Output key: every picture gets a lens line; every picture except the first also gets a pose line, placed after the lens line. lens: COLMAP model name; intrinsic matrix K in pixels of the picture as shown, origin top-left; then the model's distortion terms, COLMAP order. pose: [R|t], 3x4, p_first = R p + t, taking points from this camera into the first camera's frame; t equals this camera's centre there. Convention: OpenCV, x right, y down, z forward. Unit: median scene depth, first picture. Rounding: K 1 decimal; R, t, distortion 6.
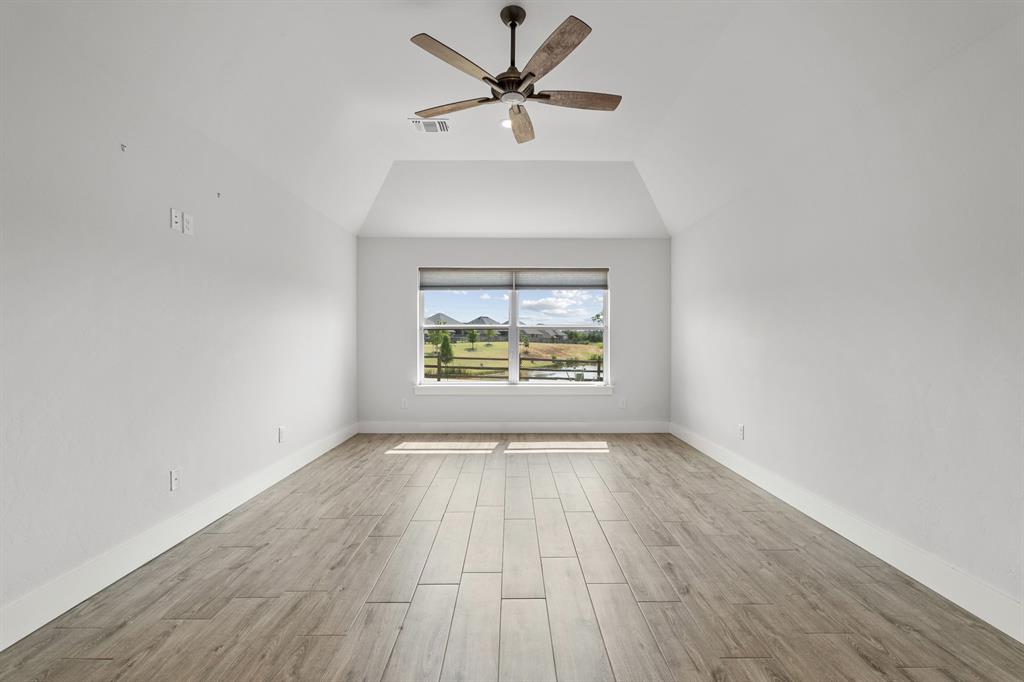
lens RADIAL K [[449.0, 0, 515.4], [0, 449.0, 342.4], [0, 0, 1]] dist [-0.001042, 0.000662]
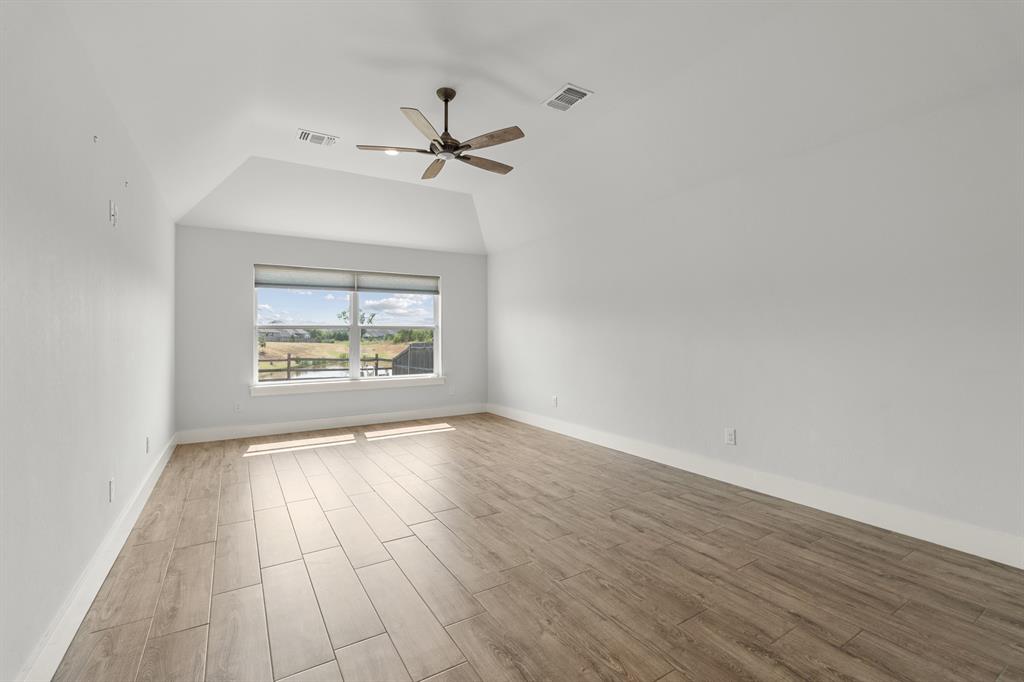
lens RADIAL K [[449.0, 0, 512.8], [0, 449.0, 336.7], [0, 0, 1]] dist [-0.001042, 0.000662]
pose [[0.856253, -0.006334, 0.516518, -0.254166], [0.010622, 0.999929, -0.005348, 0.000318], [-0.516447, 0.010066, 0.856260, -0.112299]]
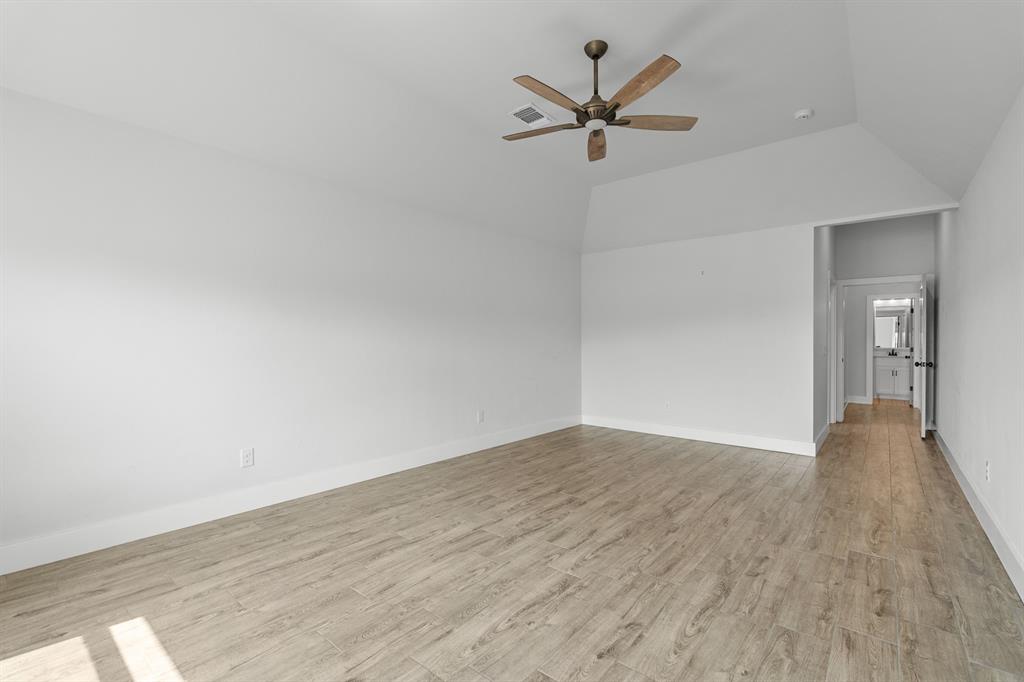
lens RADIAL K [[449.0, 0, 508.2], [0, 449.0, 344.4], [0, 0, 1]] dist [-0.001042, 0.000662]
pose [[-0.756441, -0.009477, 0.653993, -0.277669], [-0.002120, 0.999925, 0.012037, -0.010300], [-0.654058, 0.007719, -0.756405, 0.967326]]
